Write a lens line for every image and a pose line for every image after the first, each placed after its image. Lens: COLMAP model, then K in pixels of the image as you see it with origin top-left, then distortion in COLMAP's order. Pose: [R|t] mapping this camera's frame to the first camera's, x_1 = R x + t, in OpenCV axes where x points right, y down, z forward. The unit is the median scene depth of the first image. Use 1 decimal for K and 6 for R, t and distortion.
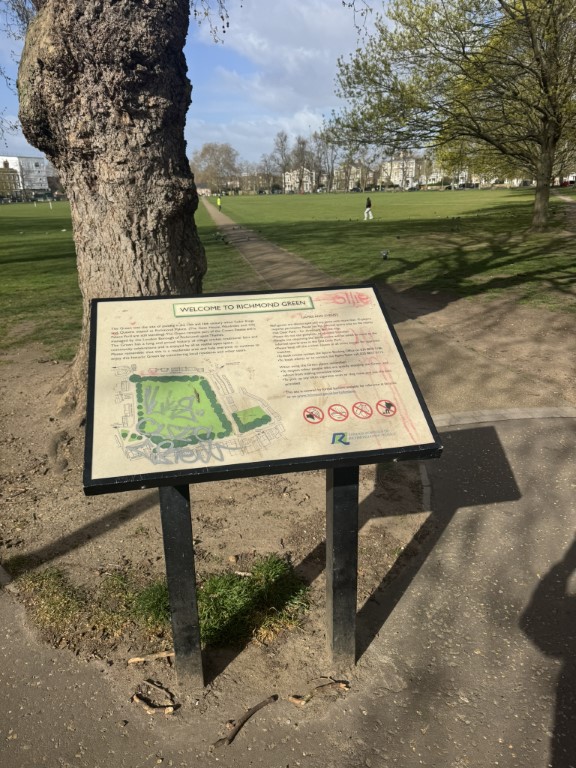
lens RADIAL K [[537.7, 0, 290.3], [0, 537.7, 383.4], [0, 0, 1]] dist [0.034605, -0.037776]
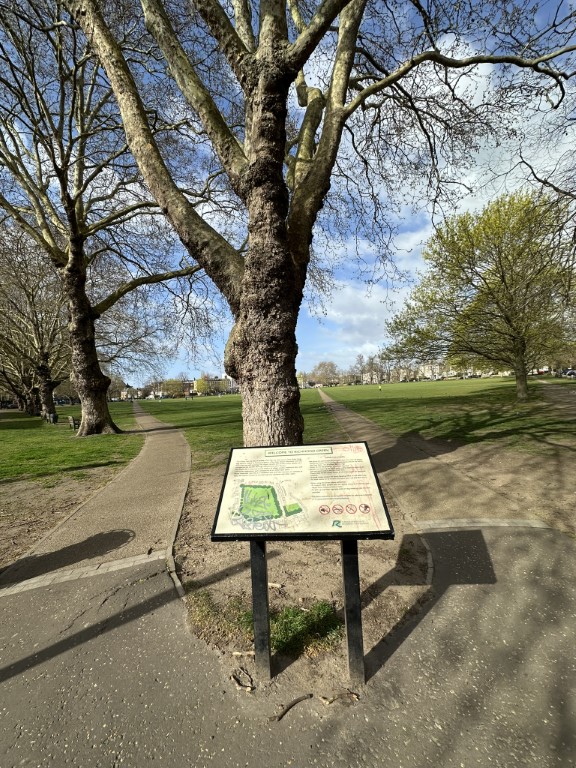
lens RADIAL K [[305.1, 0, 286.7], [0, 305.1, 385.1], [0, 0, 1]] dist [-0.002254, 0.000288]
pose [[0.965343, -0.038038, -0.258196, 0.093626], [-0.050017, 0.944019, -0.326078, -0.000216], [0.256145, 0.327692, 0.909400, -0.086201]]
